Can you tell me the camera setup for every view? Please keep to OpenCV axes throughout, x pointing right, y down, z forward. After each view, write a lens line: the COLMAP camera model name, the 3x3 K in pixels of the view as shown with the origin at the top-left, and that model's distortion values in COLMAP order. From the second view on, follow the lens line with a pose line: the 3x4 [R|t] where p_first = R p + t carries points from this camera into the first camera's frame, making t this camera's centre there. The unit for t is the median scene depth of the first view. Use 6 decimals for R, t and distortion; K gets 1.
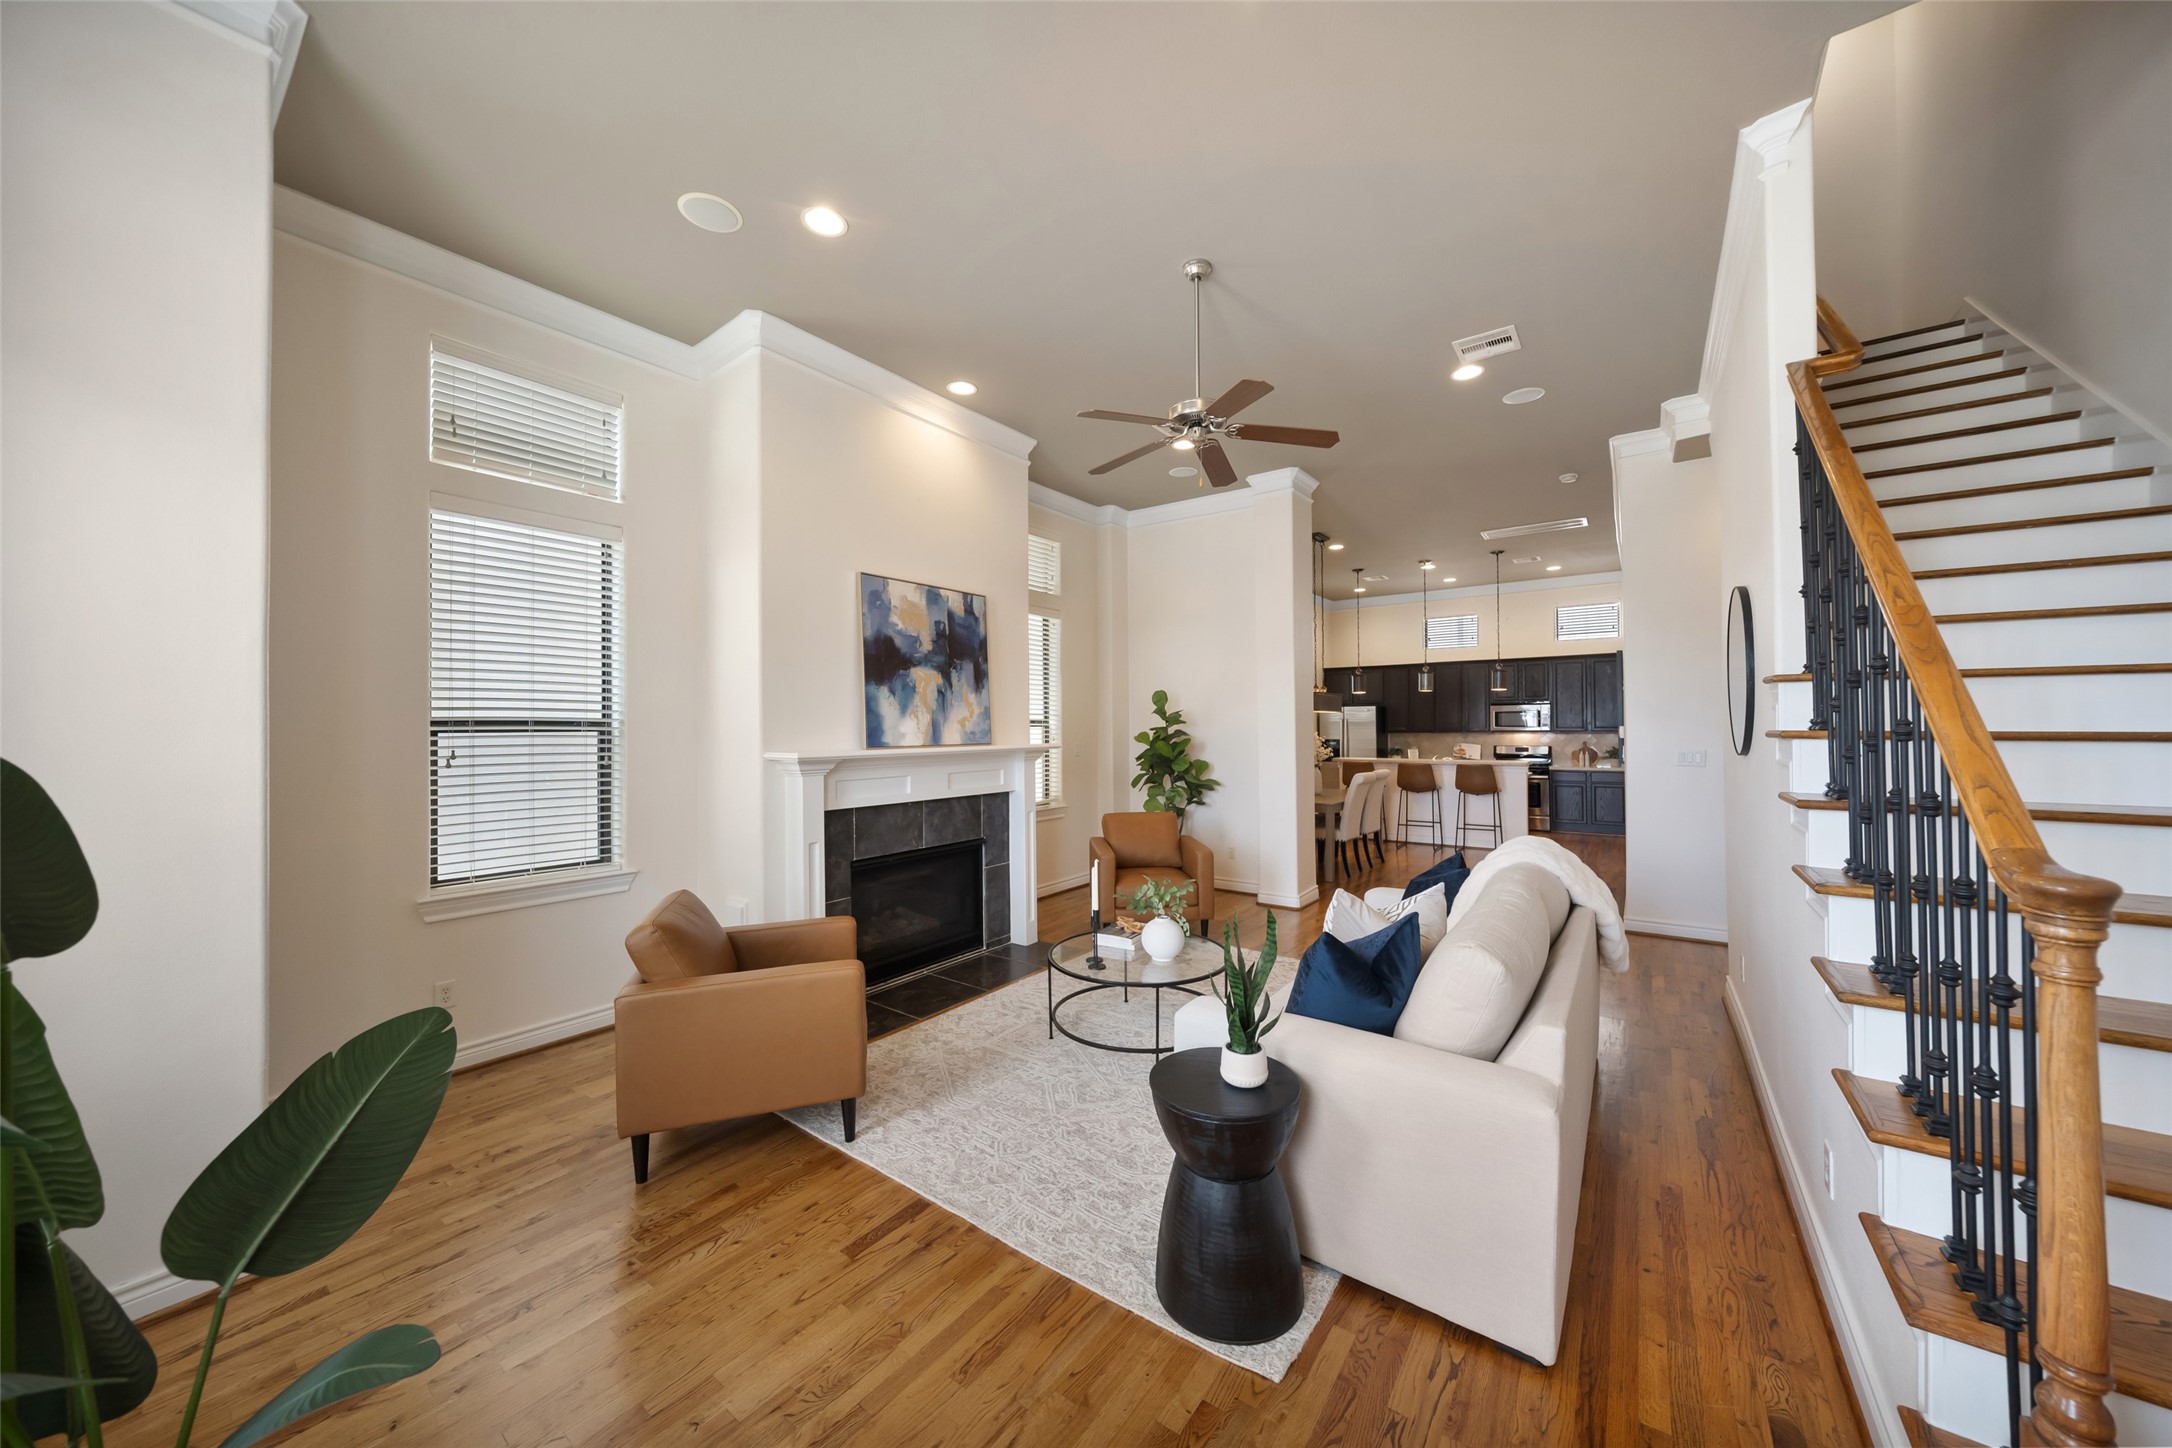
lens RADIAL K [[749.3, 0, 1103.0], [0, 749.3, 725.2], [0, 0, 1]] dist [-0.005600, 0.000163]
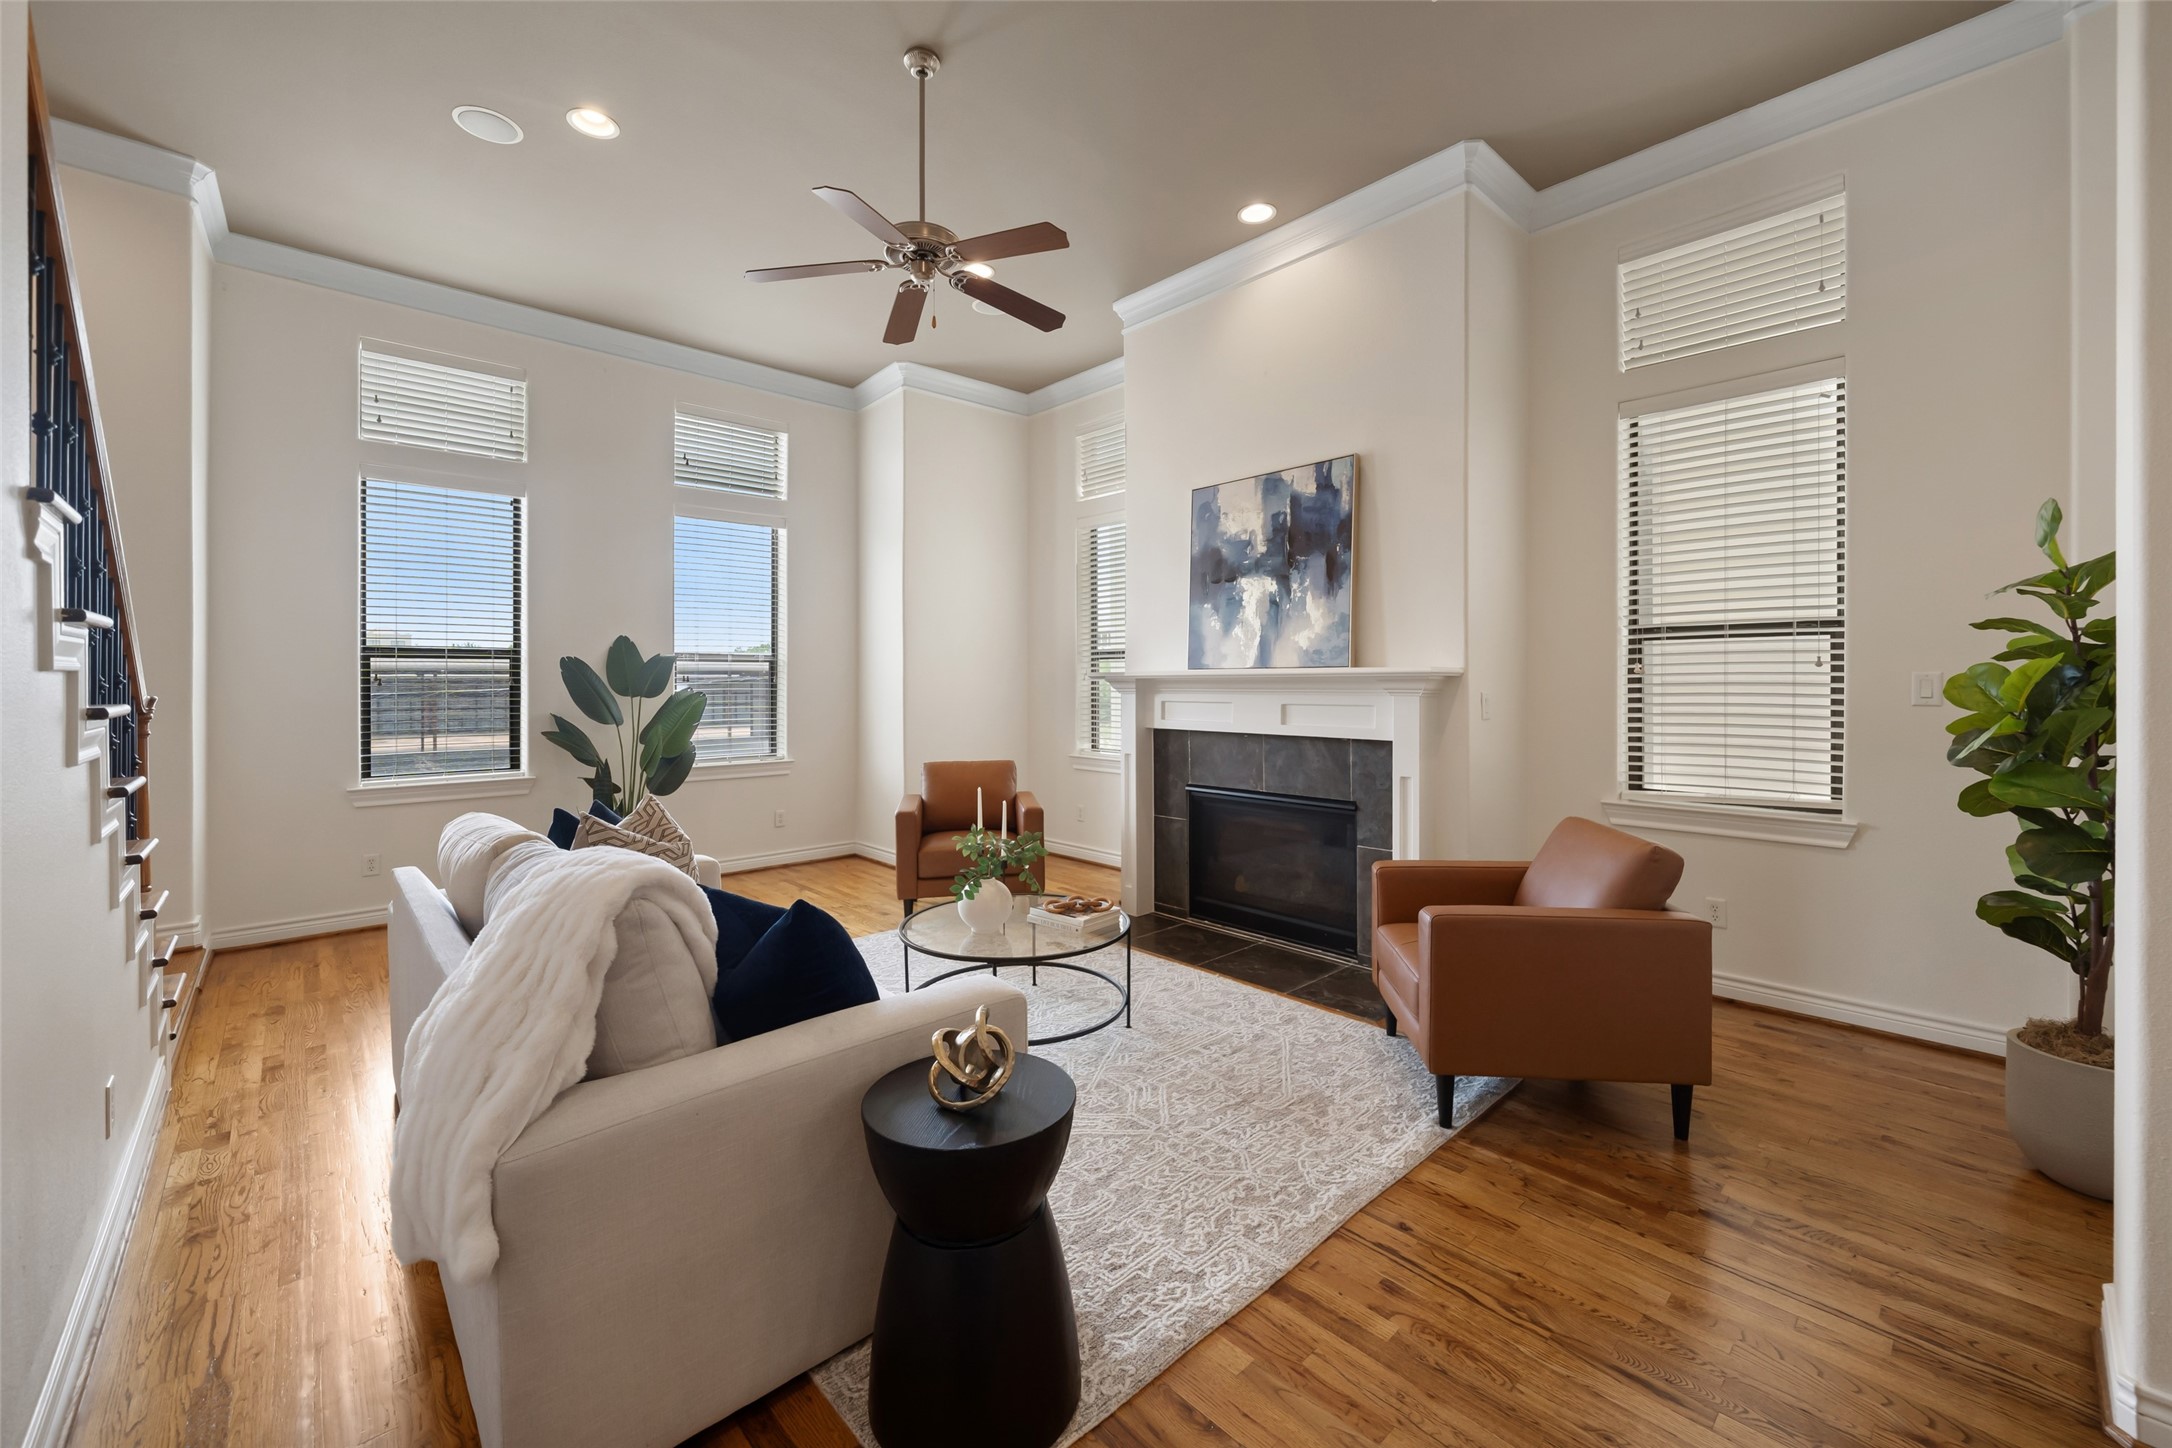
lens RADIAL K [[832.6, 0, 1040.5], [0, 832.6, 690.2], [0, 0, 1]] dist [-0.002457, -0.000180]
pose [[-0.210375, 0.018541, -0.977445, 0.711703], [0.003340, 0.999828, 0.018247, 0.033377], [0.977615, 0.000574, -0.210400, 0.944931]]
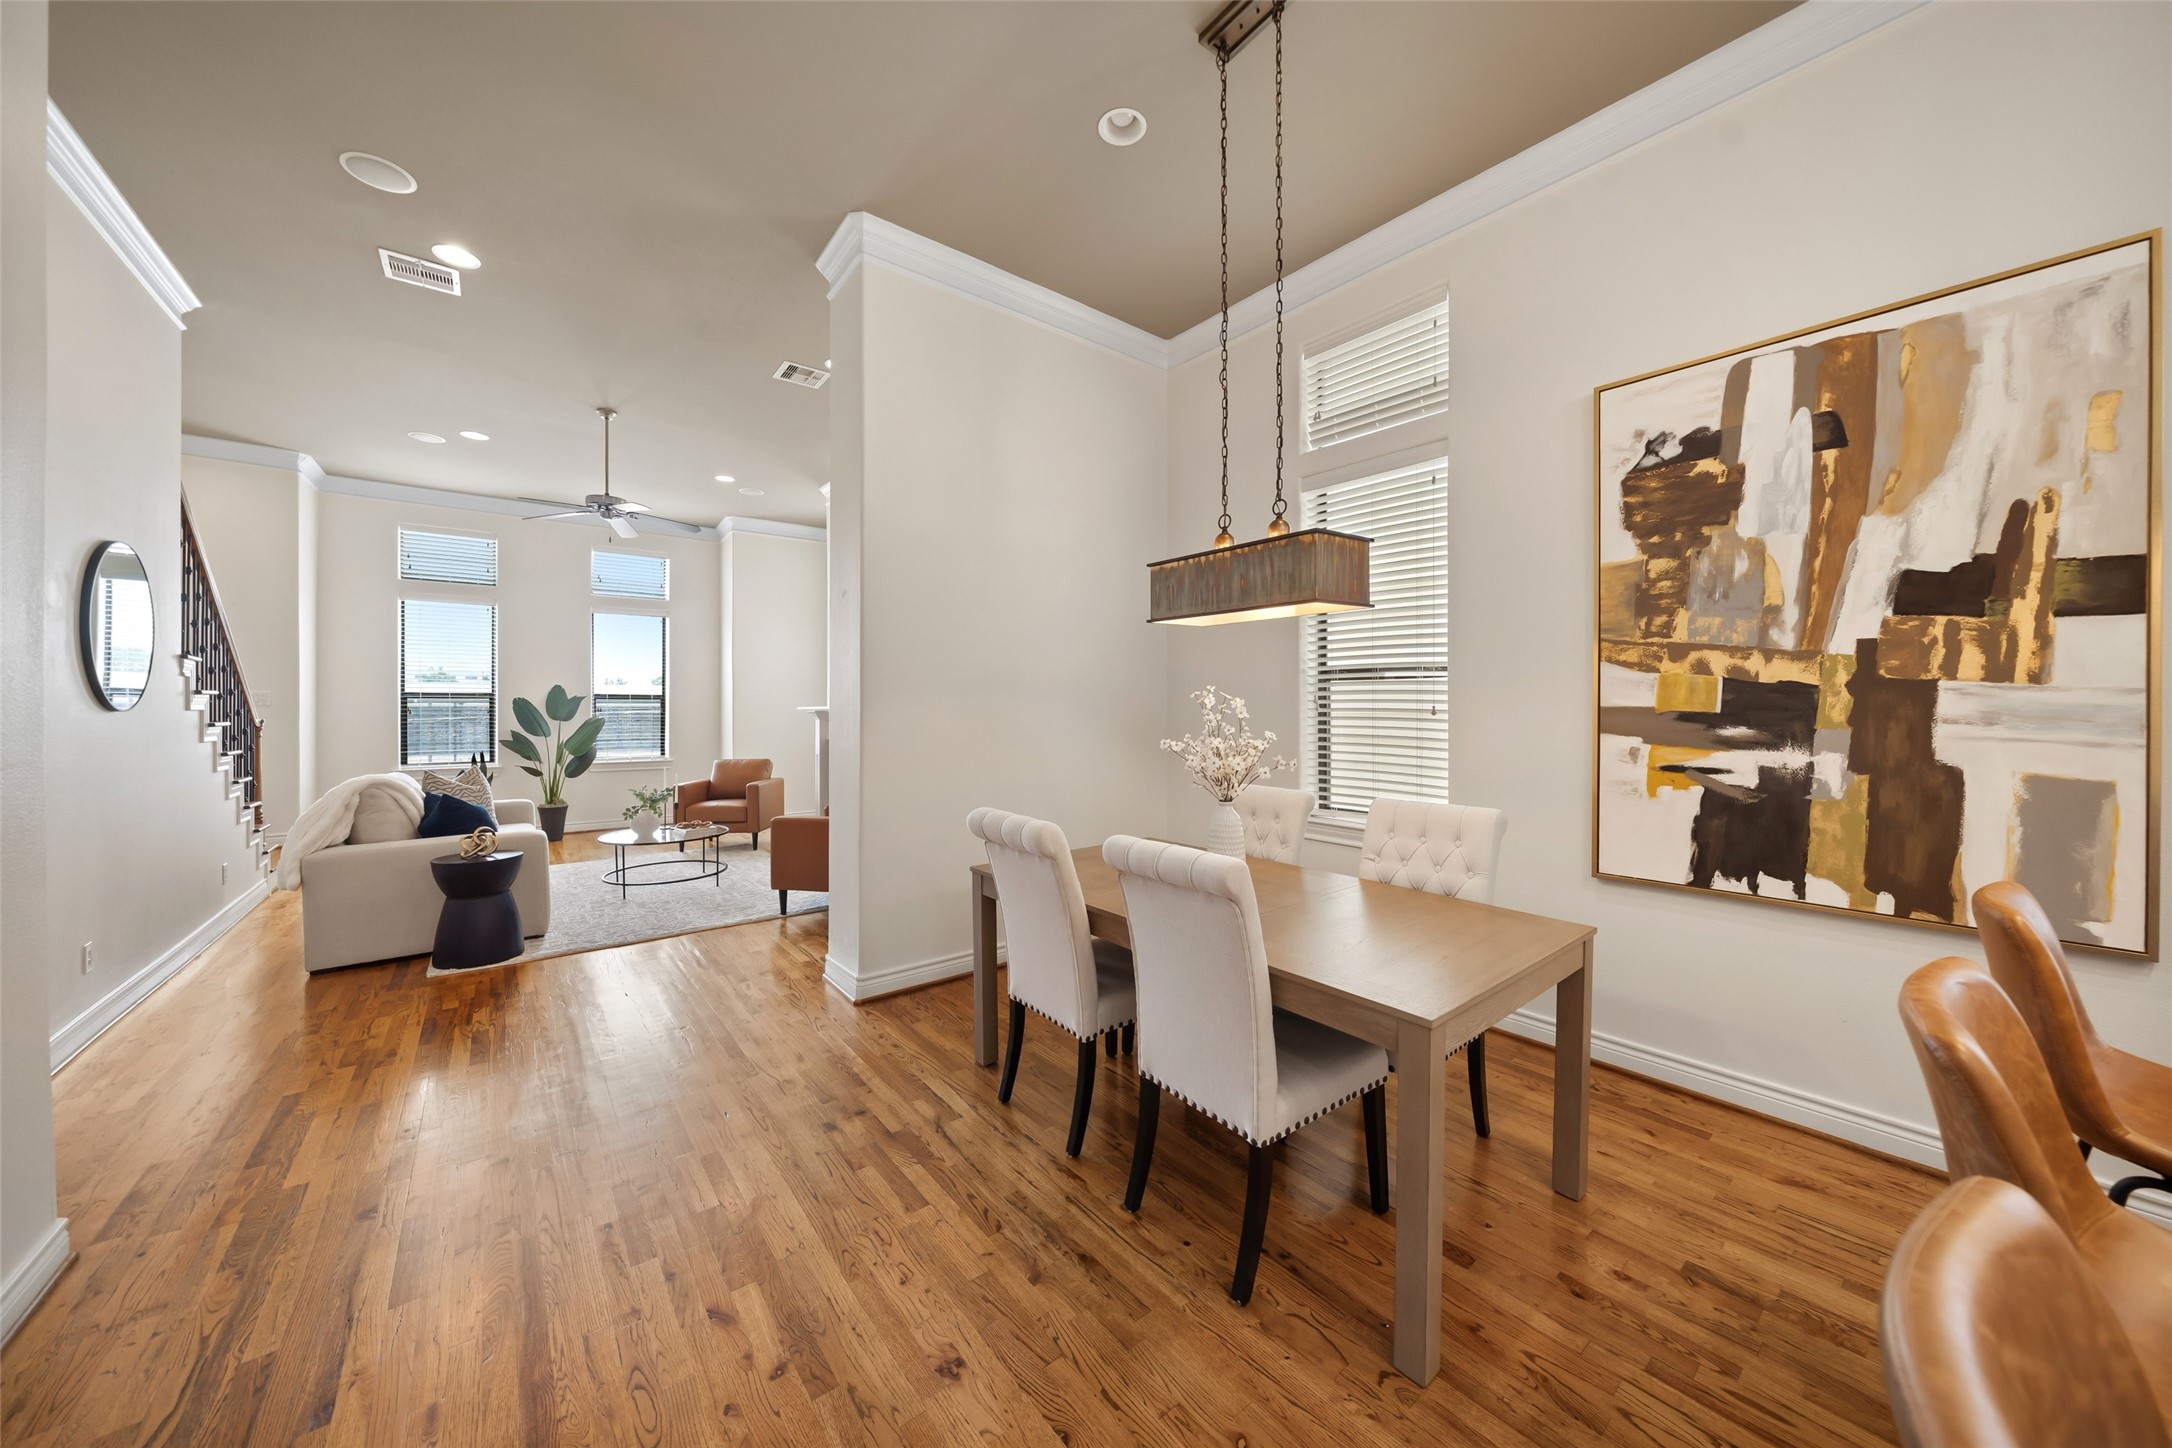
lens RADIAL K [[749.3, 0, 1083.4], [0, 749.3, 710.0], [0, 0, 1]] dist [-0.005600, 0.000163]
pose [[-0.279552, 0.010543, -0.960073, 1.051661], [0.007595, 0.999933, 0.008769, 0.029878], [0.960101, -0.004840, -0.279613, 1.823527]]
